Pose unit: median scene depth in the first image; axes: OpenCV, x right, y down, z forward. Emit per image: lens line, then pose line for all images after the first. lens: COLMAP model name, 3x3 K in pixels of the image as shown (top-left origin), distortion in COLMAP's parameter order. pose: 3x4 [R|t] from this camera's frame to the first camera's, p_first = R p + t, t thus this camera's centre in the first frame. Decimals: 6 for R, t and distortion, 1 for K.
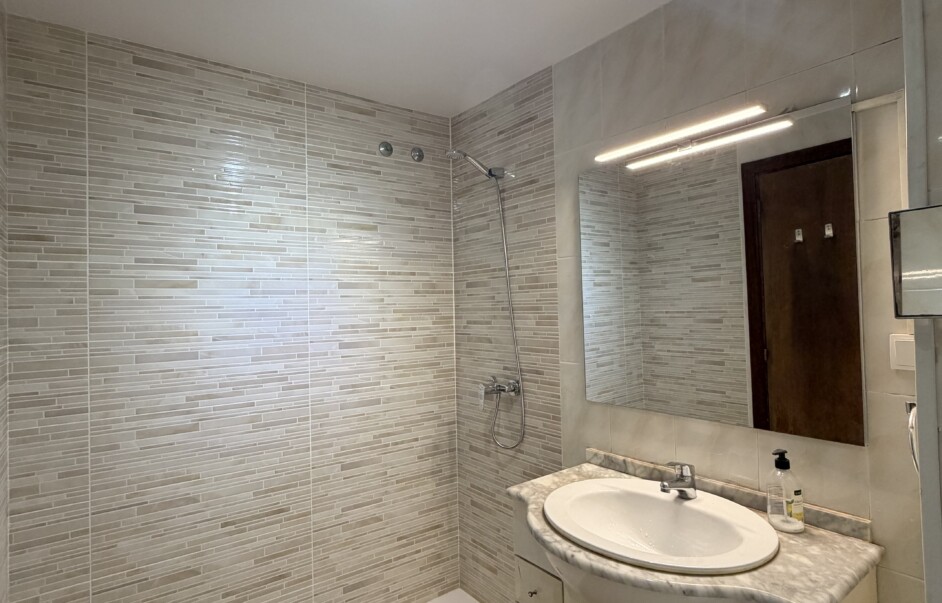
lens RADIAL K [[501.4, 0, 474.3], [0, 501.4, 296.4], [0, 0, 1]] dist [0.007974, 0.001973]
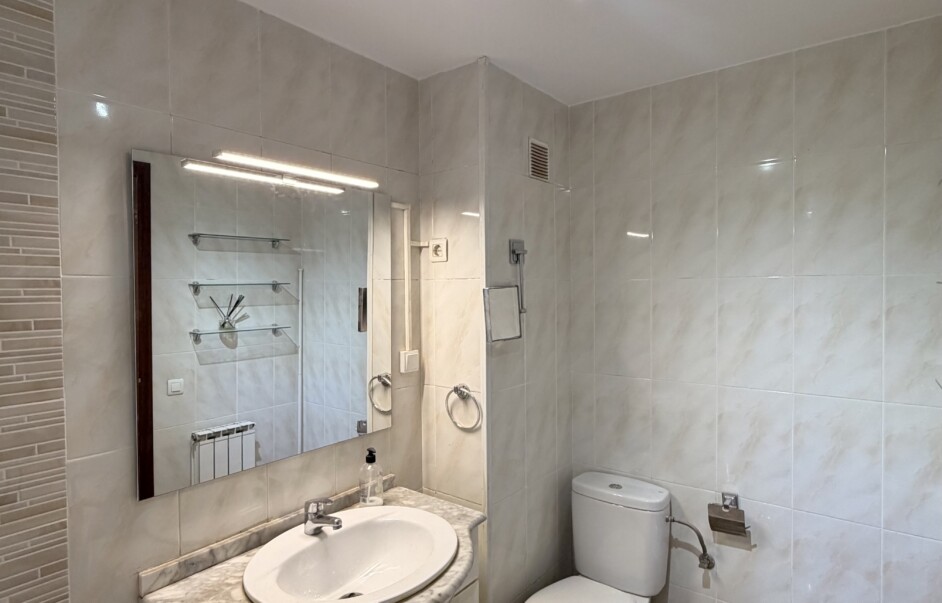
lens RADIAL K [[501.4, 0, 475.9], [0, 501.4, 303.5], [0, 0, 1]] dist [0.007974, 0.001973]
pose [[-0.250345, 0.010008, 0.968105, -0.535307], [-0.008680, 0.999883, -0.012581, -0.046177], [-0.968118, -0.011553, -0.250229, 0.767339]]
